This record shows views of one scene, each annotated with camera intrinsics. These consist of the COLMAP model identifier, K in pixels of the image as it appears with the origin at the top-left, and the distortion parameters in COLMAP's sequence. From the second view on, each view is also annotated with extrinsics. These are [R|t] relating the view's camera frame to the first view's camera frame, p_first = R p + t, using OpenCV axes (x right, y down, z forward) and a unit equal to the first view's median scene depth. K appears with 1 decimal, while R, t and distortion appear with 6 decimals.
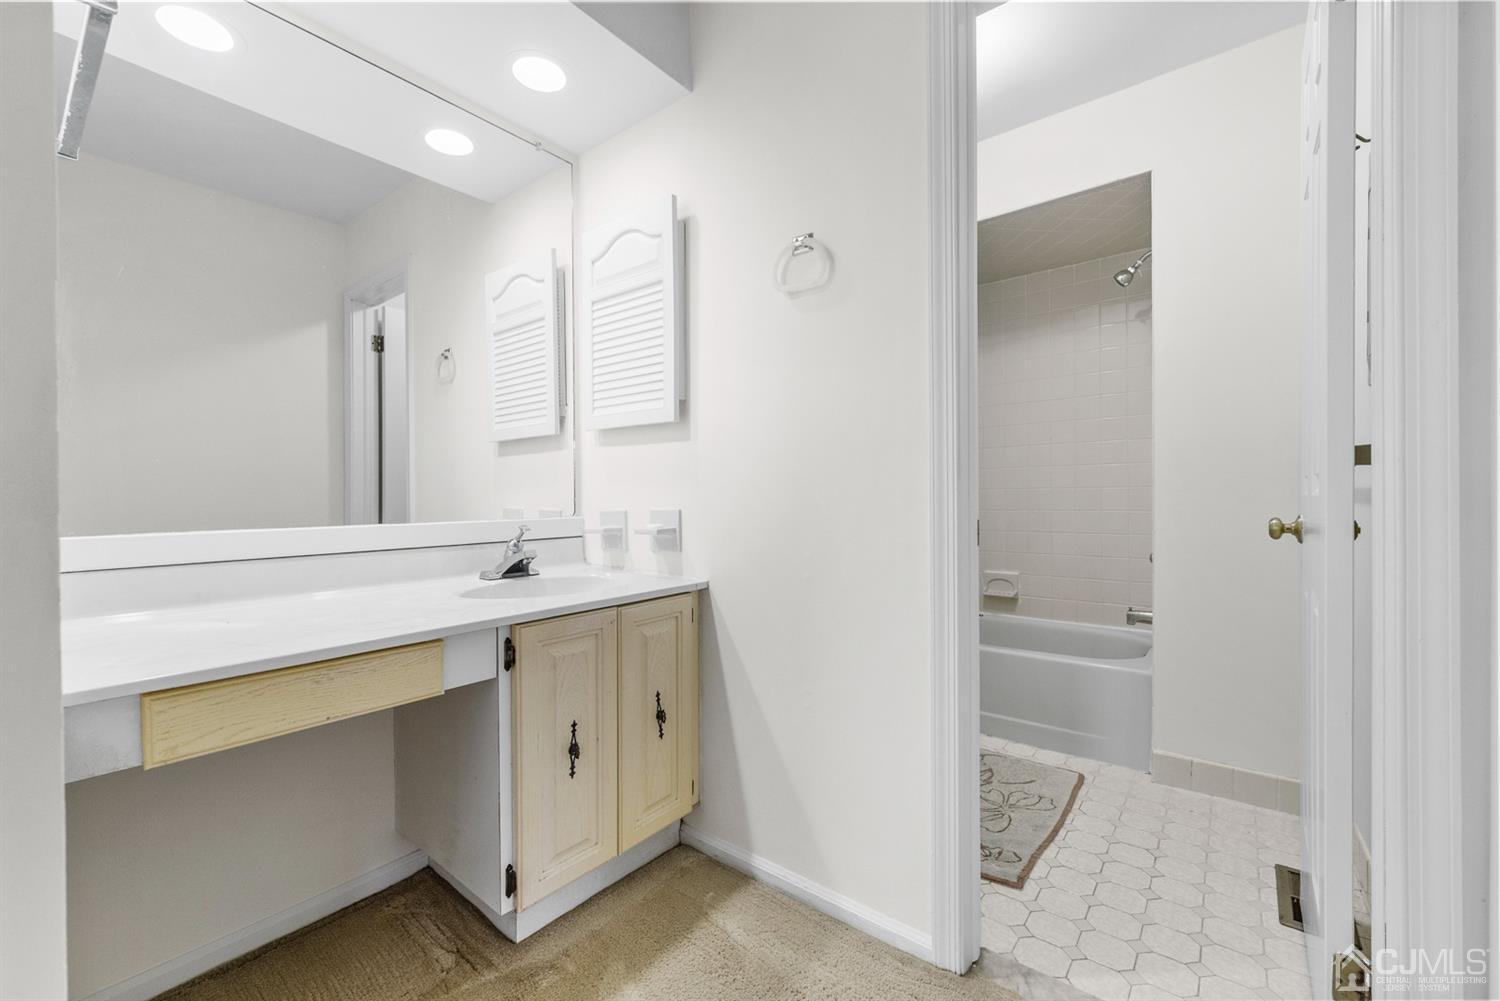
lens RADIAL K [[616.7, 0, 748.7], [0, 616.7, 507.7], [0, 0, 1]] dist [0.002221, -0.002018]
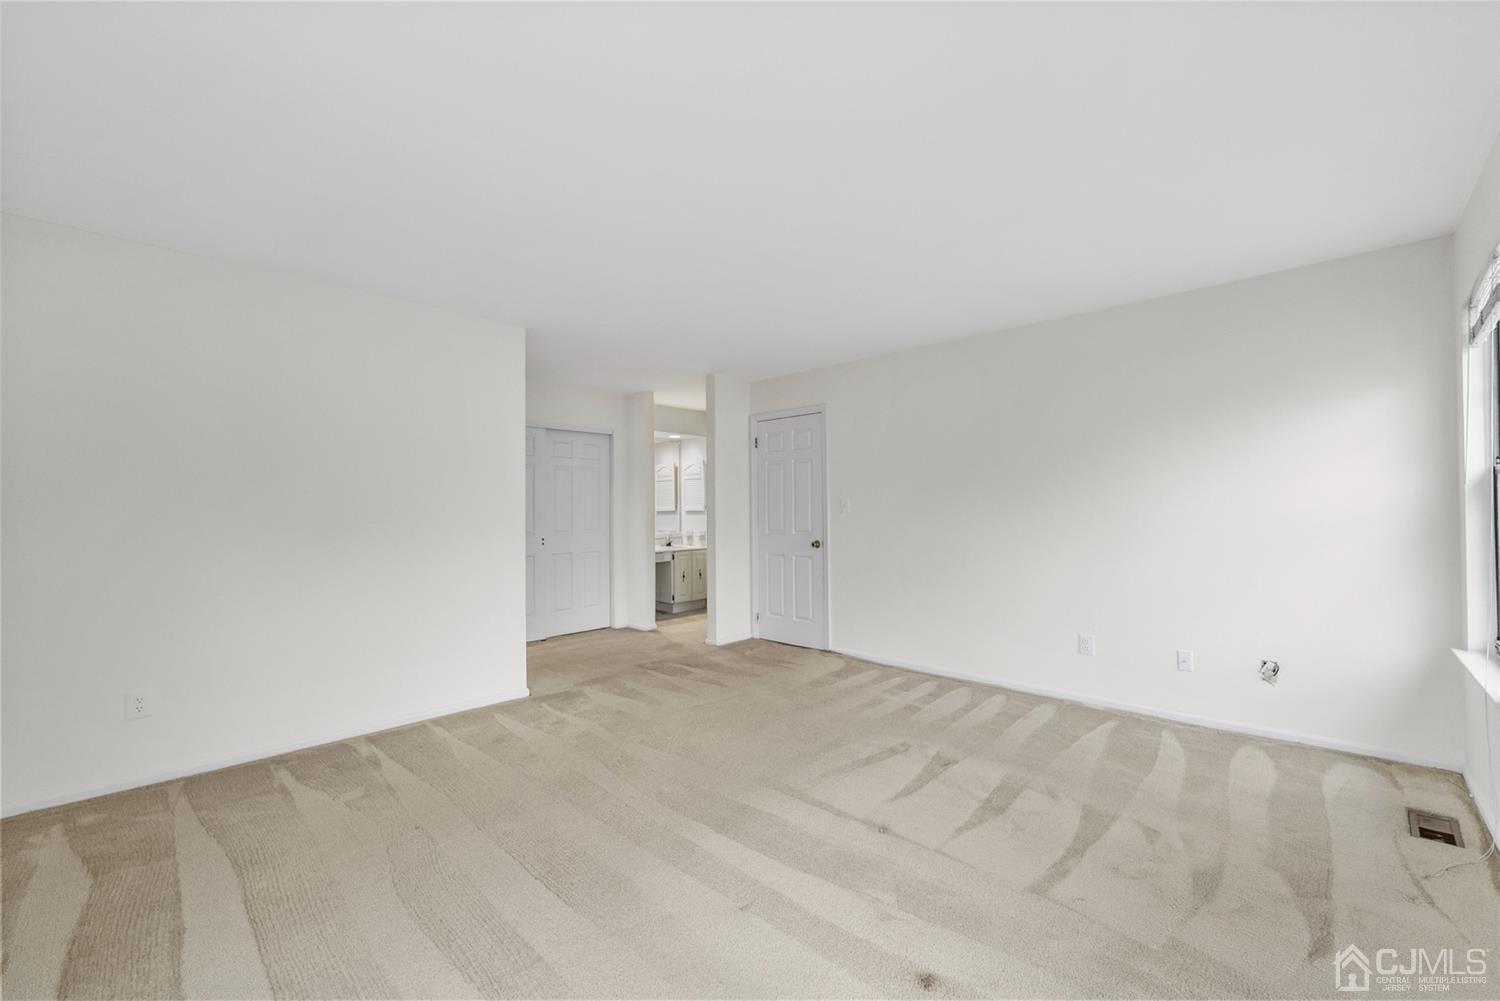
lens RADIAL K [[616.7, 0, 754.1], [0, 616.7, 504.8], [0, 0, 1]] dist [0.002221, -0.002018]
pose [[0.995488, 0.002567, -0.094851, 0.313863], [-0.003682, 0.999926, -0.011591, -0.064660], [0.094814, 0.011888, 0.995424, -1.604954]]
